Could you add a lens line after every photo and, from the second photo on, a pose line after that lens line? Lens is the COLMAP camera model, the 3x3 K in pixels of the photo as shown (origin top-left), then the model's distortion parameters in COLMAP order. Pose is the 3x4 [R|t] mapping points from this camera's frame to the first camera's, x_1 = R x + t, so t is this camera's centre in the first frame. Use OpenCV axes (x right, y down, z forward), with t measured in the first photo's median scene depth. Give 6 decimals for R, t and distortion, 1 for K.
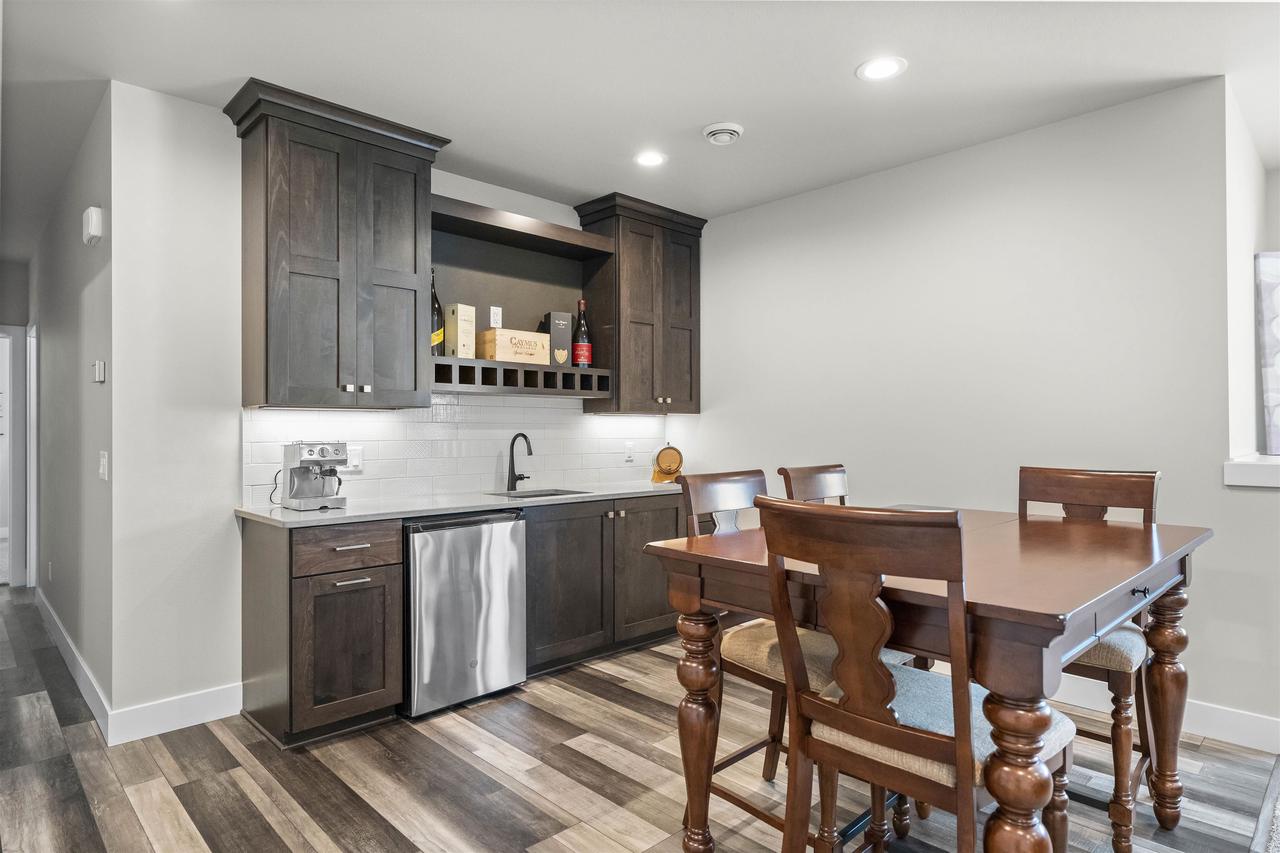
lens RADIAL K [[708.1, 0, 638.1], [0, 708.1, 432.6], [0, 0, 1]] dist [0.002928, 0.001233]
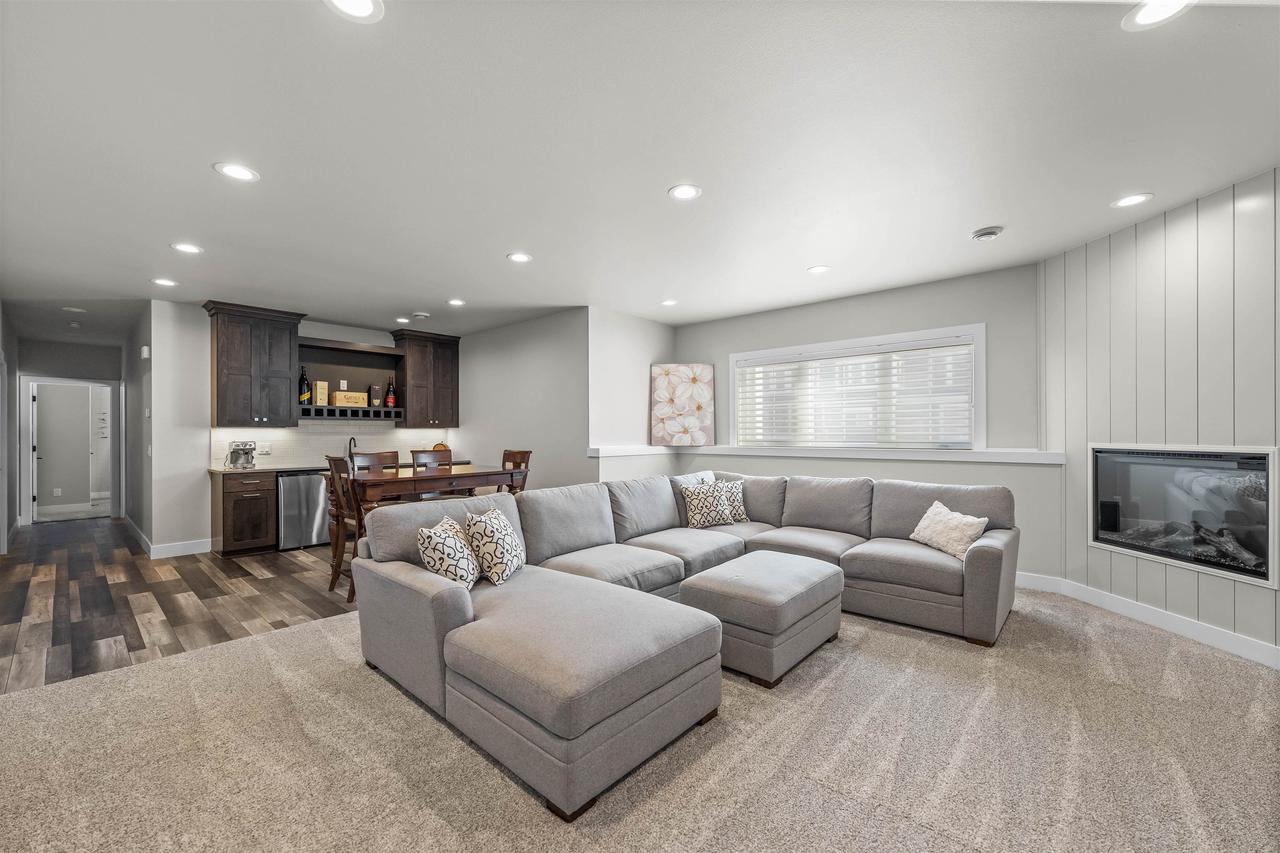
lens RADIAL K [[503.2, 0, 632.0], [0, 503.2, 436.4], [0, 0, 1]] dist [0.000647, -0.000143]
pose [[0.997120, -0.000282, 0.075845, 0.752661], [0.000103, 0.999997, 0.002369, -0.007319], [-0.075845, -0.002354, 0.997117, -0.835946]]
